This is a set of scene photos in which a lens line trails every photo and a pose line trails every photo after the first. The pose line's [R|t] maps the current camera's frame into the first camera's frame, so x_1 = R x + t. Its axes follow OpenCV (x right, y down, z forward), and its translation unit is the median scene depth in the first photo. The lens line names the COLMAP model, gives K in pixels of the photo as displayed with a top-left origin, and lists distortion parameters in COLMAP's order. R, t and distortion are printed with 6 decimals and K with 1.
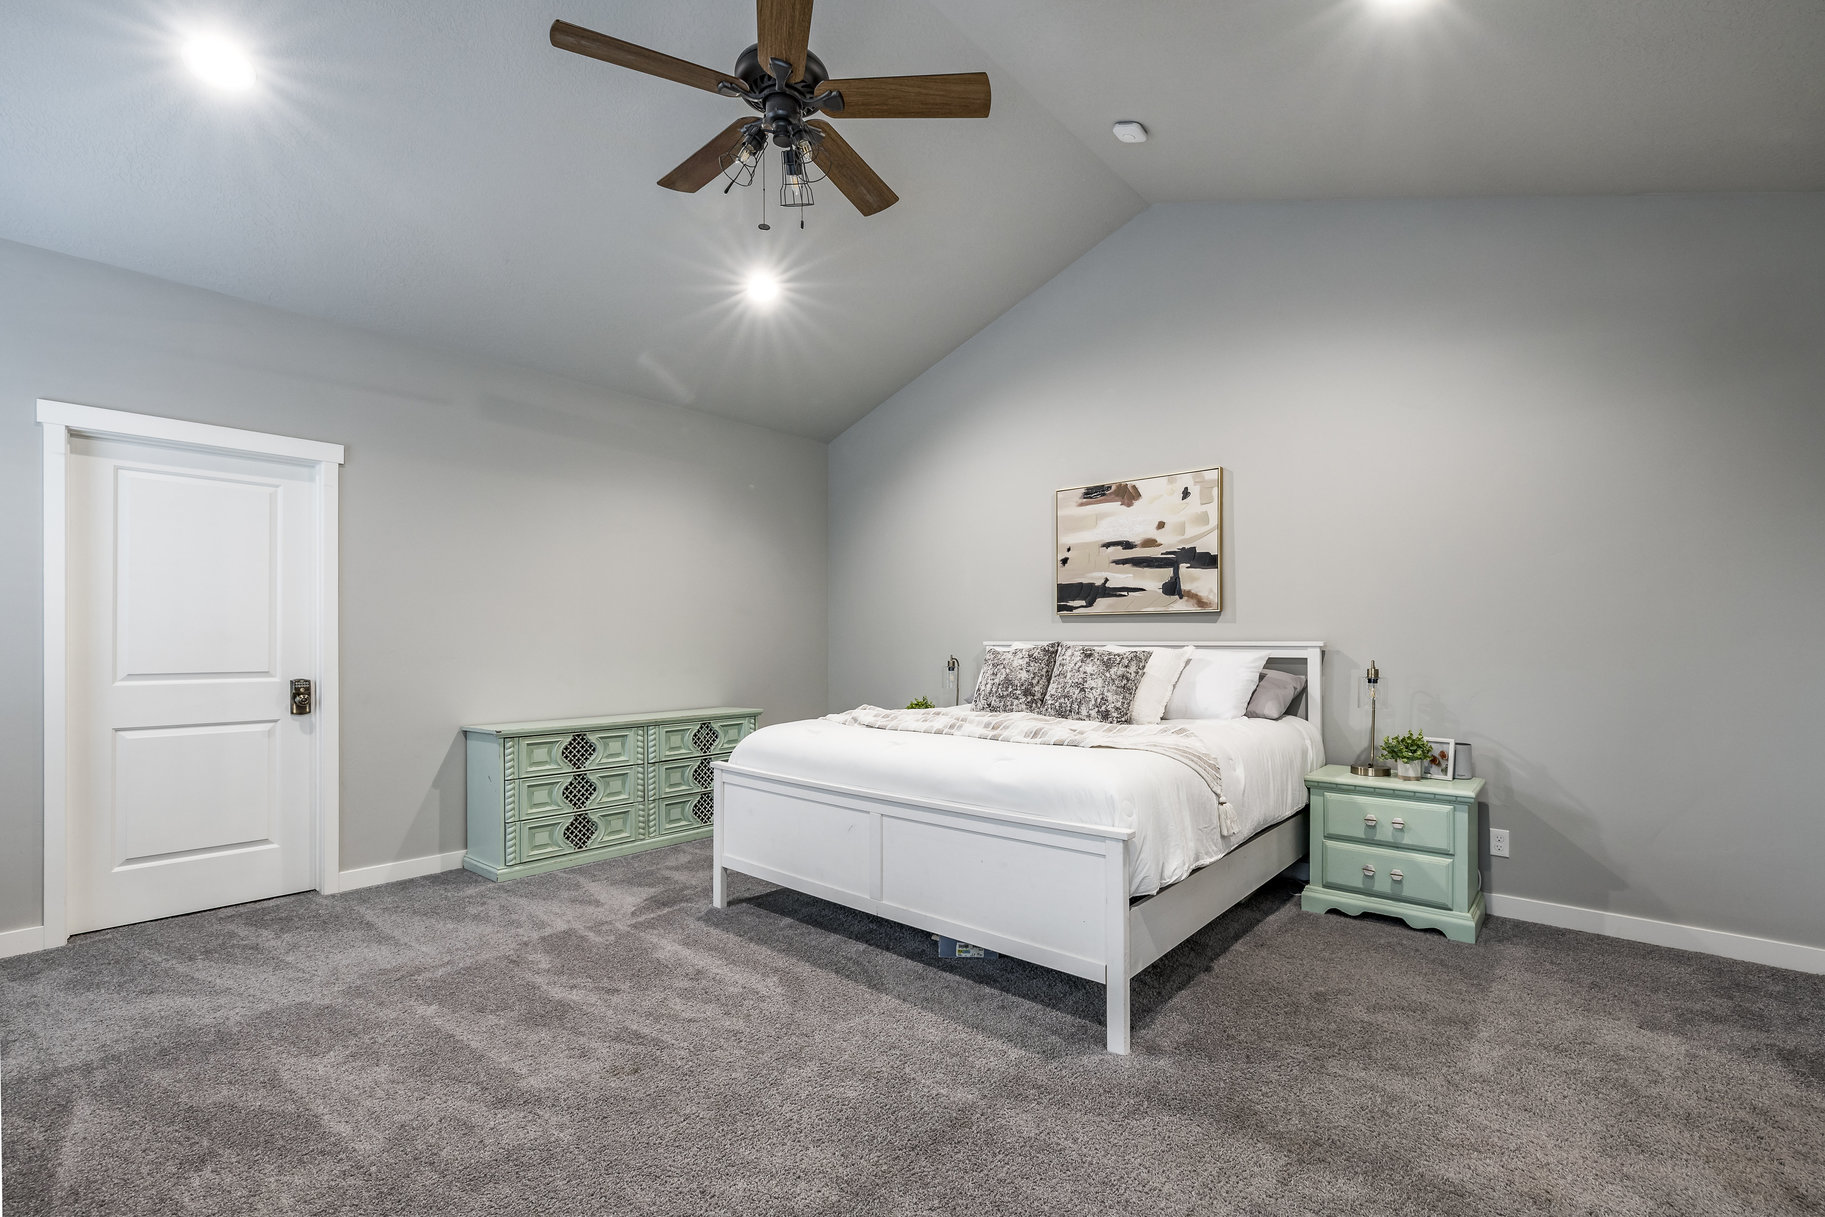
lens RADIAL K [[782.2, 0, 944.5], [0, 782.2, 637.4], [0, 0, 1]] dist [0.001590, 0.000023]
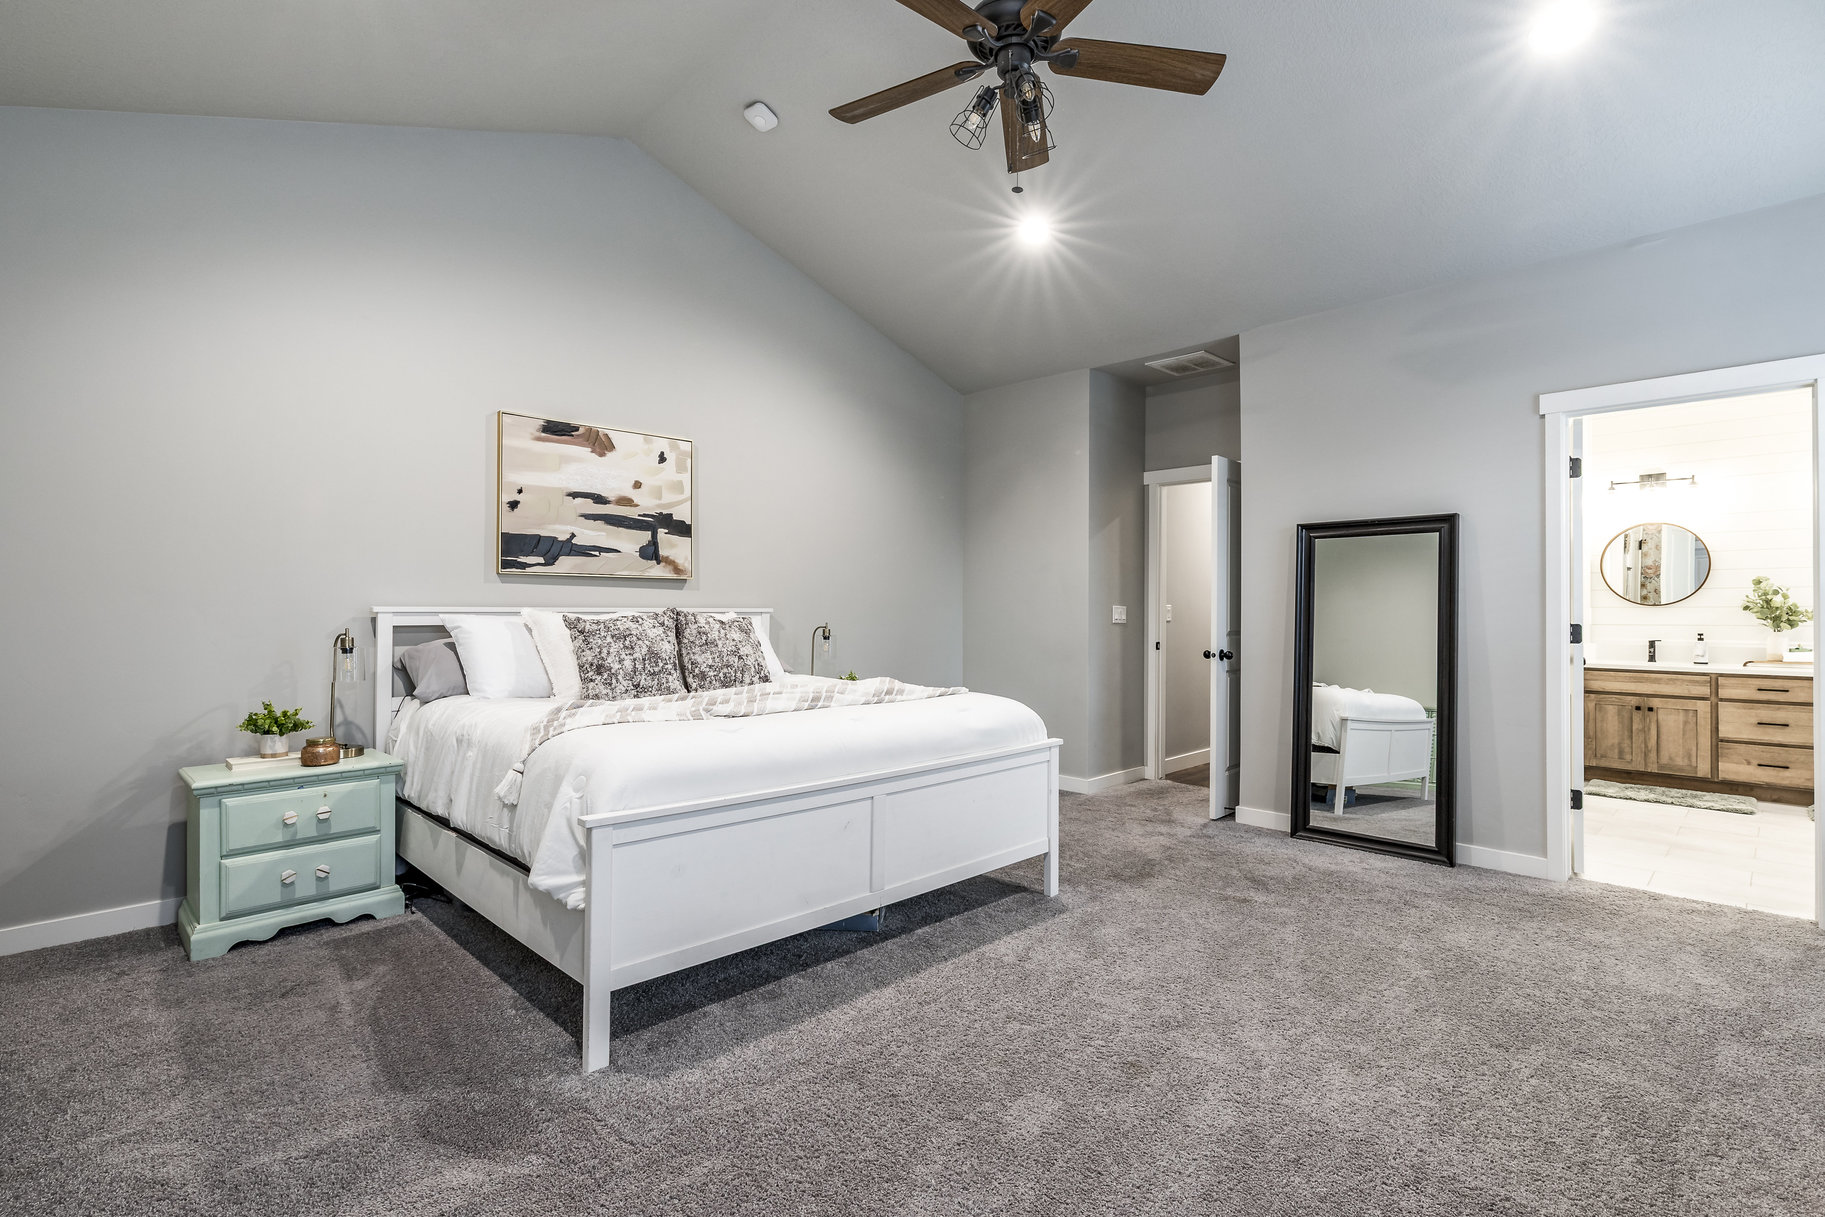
lens RADIAL K [[834.8, 0, 905.4], [0, 834.8, 601.8], [0, 0, 1]] dist [0.003986, 0.000614]
pose [[0.132307, 0.009405, 0.991164, -0.663862], [-0.006903, 0.999939, -0.008567, 0.004356], [-0.991185, -0.005708, 0.132364, 0.531408]]
